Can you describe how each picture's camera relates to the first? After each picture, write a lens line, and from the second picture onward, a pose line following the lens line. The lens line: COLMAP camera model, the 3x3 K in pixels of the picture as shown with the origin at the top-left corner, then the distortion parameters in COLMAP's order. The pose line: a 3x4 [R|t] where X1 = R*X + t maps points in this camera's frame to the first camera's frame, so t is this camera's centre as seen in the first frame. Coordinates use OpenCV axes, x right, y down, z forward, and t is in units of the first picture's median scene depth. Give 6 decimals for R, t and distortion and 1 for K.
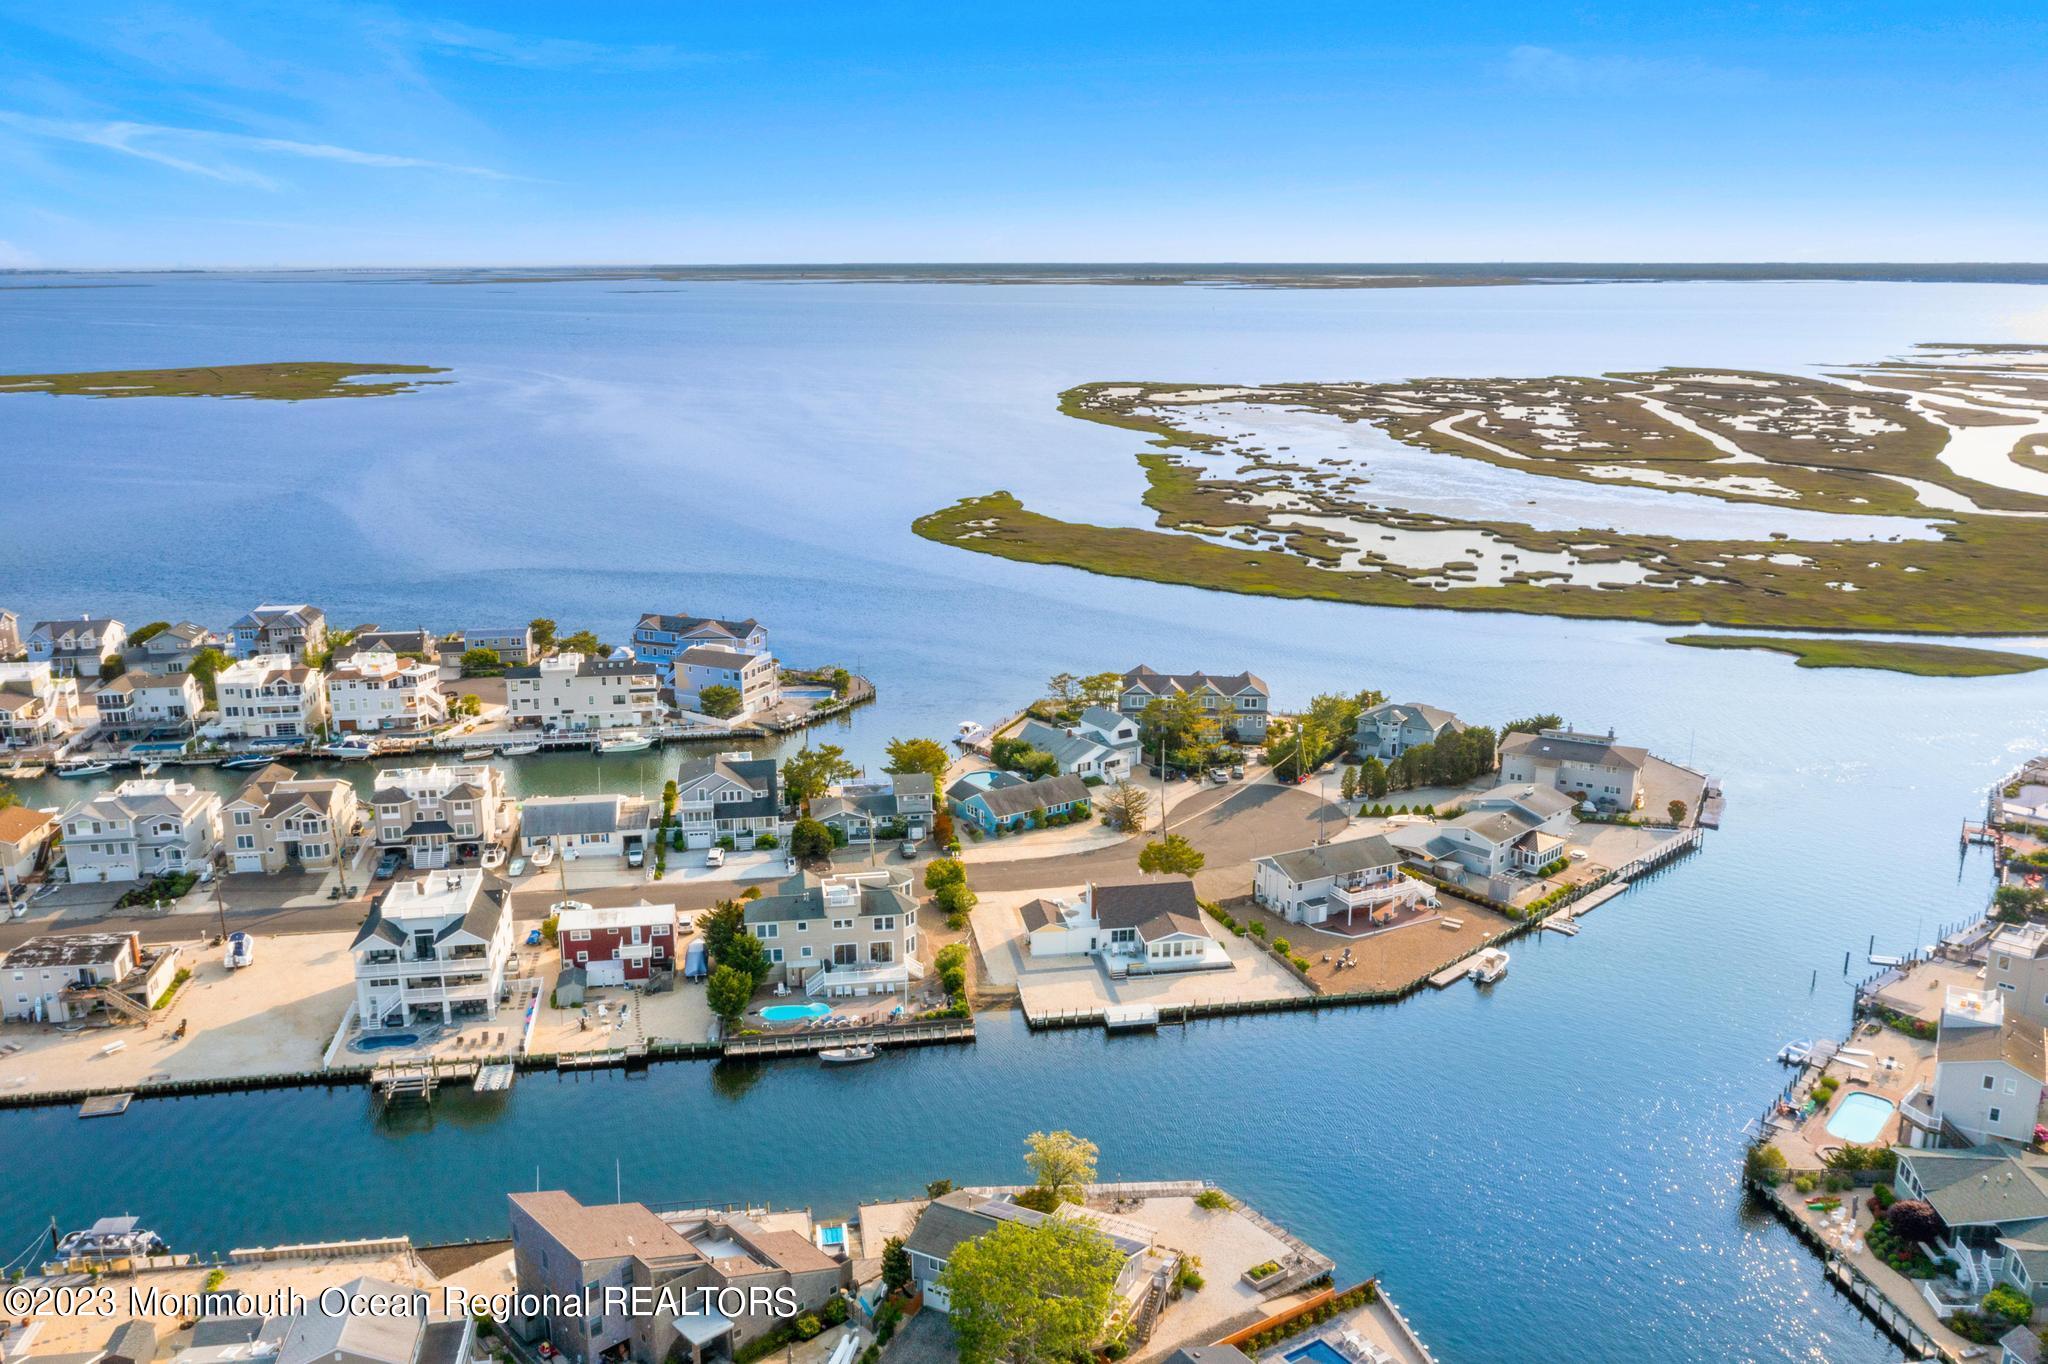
lens RADIAL K [[1616.4, 0, 1010.8], [0, 1616.4, 678.2], [0, 0, 1]] dist [-0.024057, 0.014450]
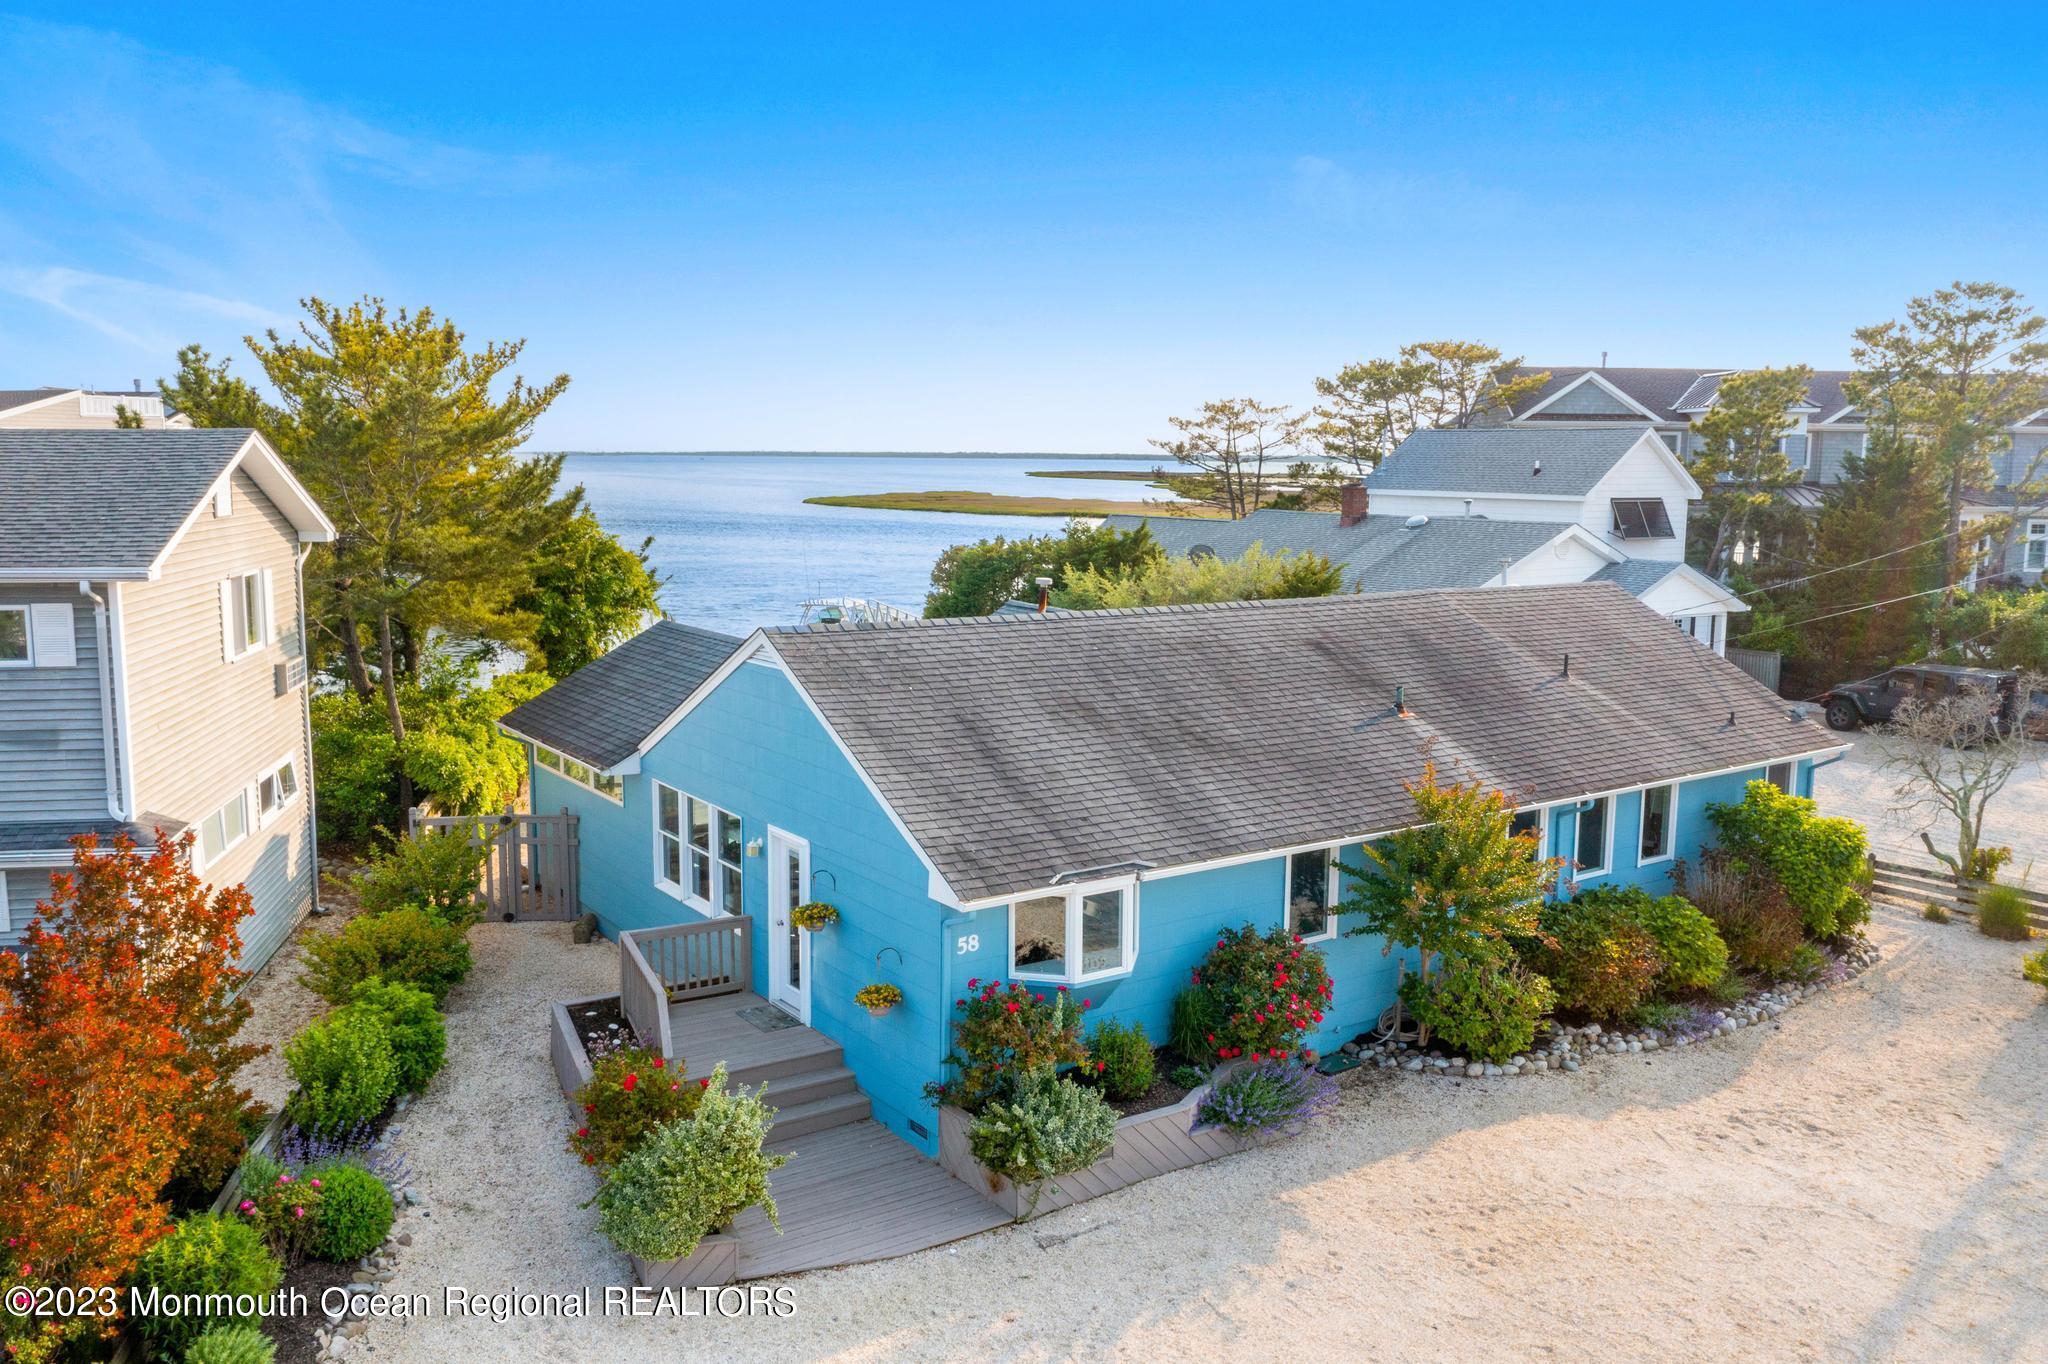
lens RADIAL K [[1616.4, 0, 1010.8], [0, 1616.4, 678.2], [0, 0, 1]] dist [-0.024057, 0.014450]
pose [[0.999488, 0.007205, 0.031188, -0.008058], [-0.003481, 0.993025, -0.117850, 0.074697], [-0.031819, 0.117681, 0.992542, 0.817469]]
